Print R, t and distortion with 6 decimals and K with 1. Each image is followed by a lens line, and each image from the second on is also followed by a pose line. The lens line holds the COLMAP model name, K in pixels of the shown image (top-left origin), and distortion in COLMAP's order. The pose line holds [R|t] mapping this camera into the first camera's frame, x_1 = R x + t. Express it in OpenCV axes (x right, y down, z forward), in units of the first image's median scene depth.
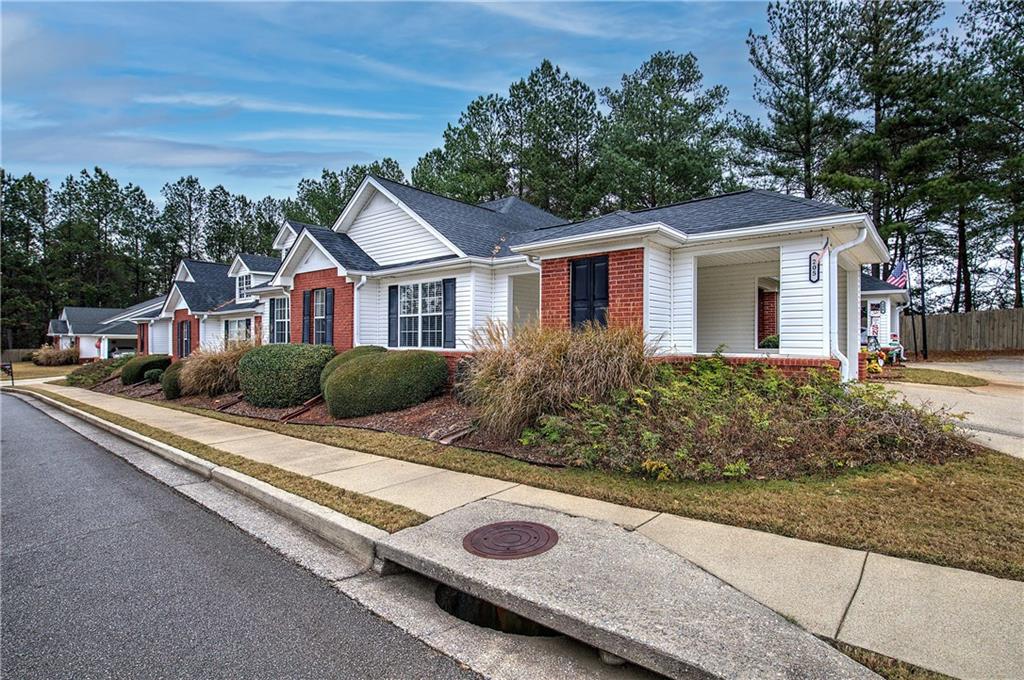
lens RADIAL K [[497.2, 0, 512.0], [0, 497.2, 340.0], [0, 0, 1]] dist [0.000018, -0.001669]
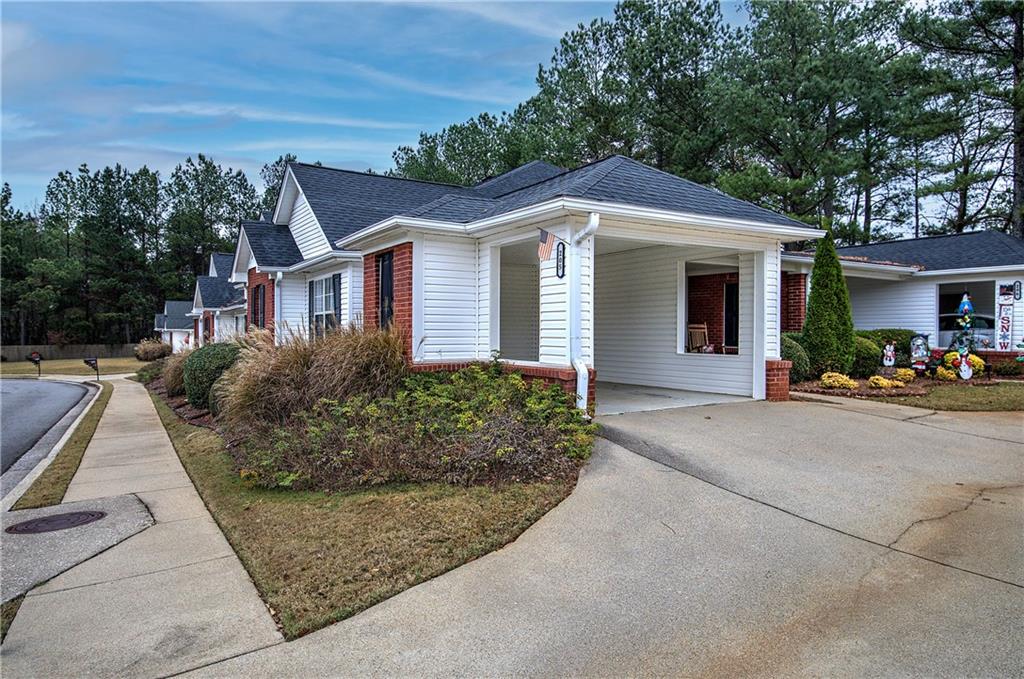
lens RADIAL K [[650.5, 0, 512.0], [0, 650.5, 339.5], [0, 0, 1]] dist [0.000939, 0.000923]
pose [[0.950550, 0.002996, -0.310556, 0.146198], [0.000239, 0.999946, 0.010376, -0.003771], [0.310571, -0.009937, 0.950498, -0.012524]]
